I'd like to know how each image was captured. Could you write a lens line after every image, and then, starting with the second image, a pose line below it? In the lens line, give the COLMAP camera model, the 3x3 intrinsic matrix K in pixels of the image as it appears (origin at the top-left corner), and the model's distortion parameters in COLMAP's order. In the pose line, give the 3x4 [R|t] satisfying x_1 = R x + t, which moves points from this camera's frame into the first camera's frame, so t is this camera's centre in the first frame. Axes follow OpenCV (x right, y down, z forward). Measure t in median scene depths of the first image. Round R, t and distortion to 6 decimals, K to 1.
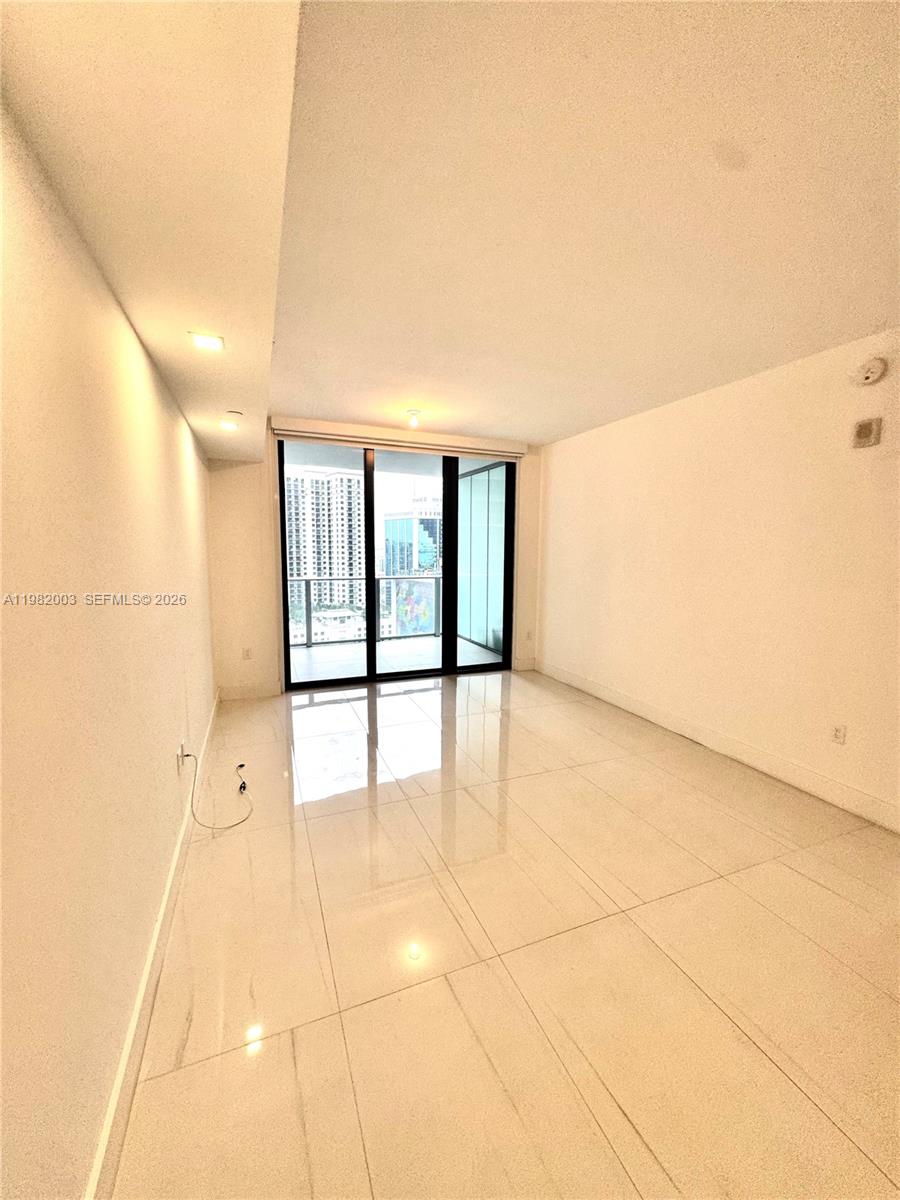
lens RADIAL K [[481.3, 0, 447.5], [0, 481.3, 597.1], [0, 0, 1]] dist [0.002238, -0.000620]
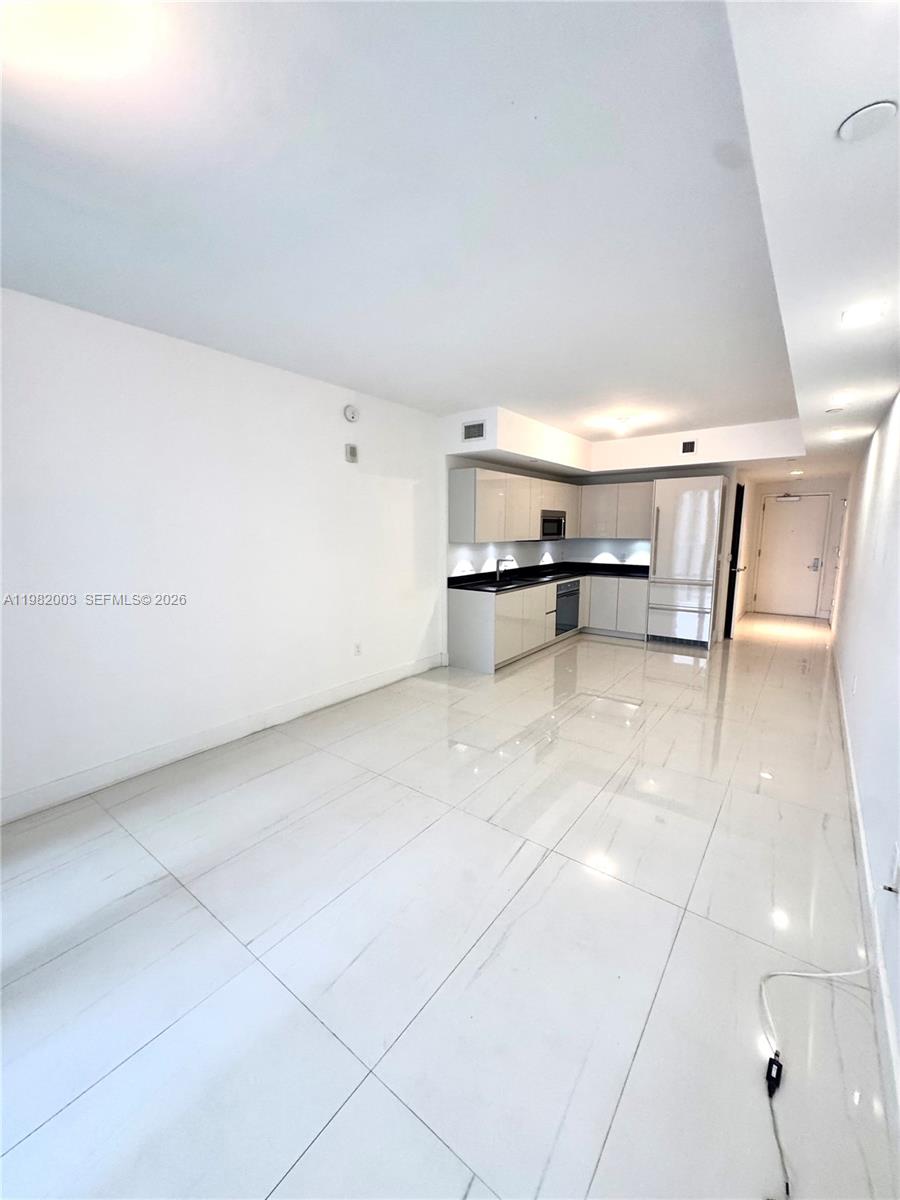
lens RADIAL K [[481.3, 0, 451.5], [0, 481.3, 599.6], [0, 0, 1]] dist [0.002238, -0.000620]
pose [[-0.519145, -0.130107, 0.844725, -0.237038], [0.092170, 0.974059, 0.206673, -0.061577], [-0.849702, 0.185152, -0.493686, 0.560223]]
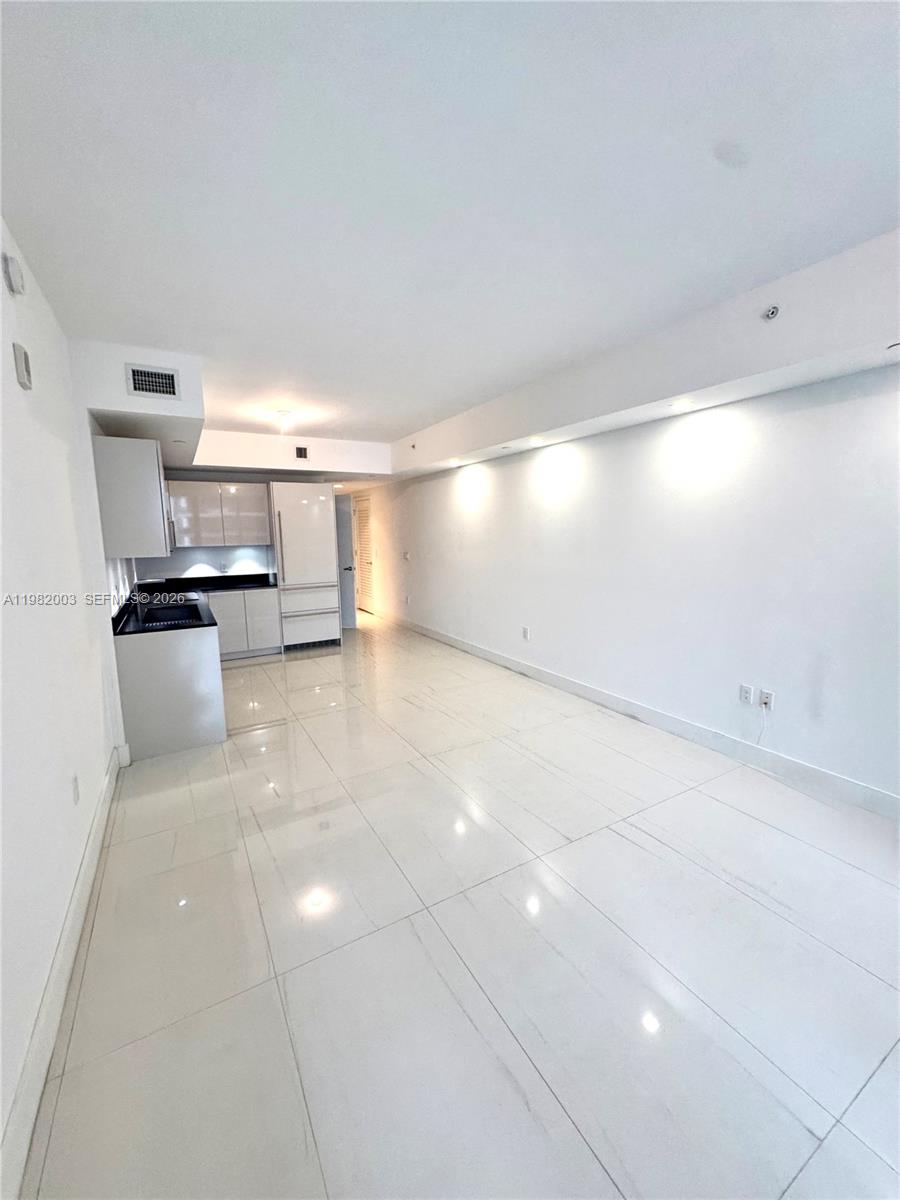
lens RADIAL K [[481.3, 0, 453.5], [0, 481.3, 599.1], [0, 0, 1]] dist [0.002238, -0.000620]
pose [[-0.989422, 0.031307, -0.141648, 0.127864], [-0.004467, 0.969396, 0.245460, -0.067773], [0.144998, 0.243497, -0.959002, 0.651347]]
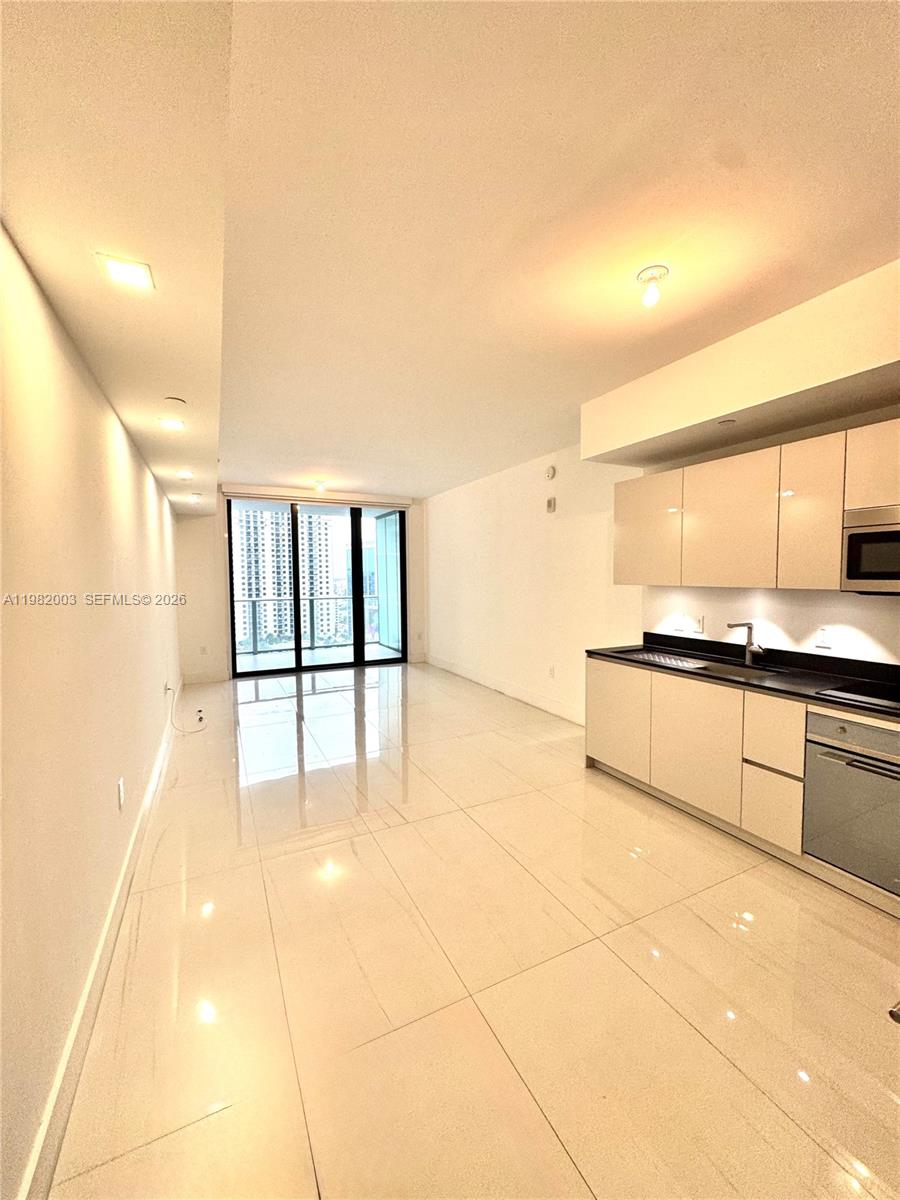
lens RADIAL K [[481.3, 0, 449.4], [0, 481.3, 596.3], [0, 0, 1]] dist [0.002238, -0.000620]
pose [[0.996694, -0.023302, 0.077831, 0.117073], [0.027869, 0.997920, -0.058125, 0.037771], [-0.076314, 0.060102, 0.995271, -0.281887]]
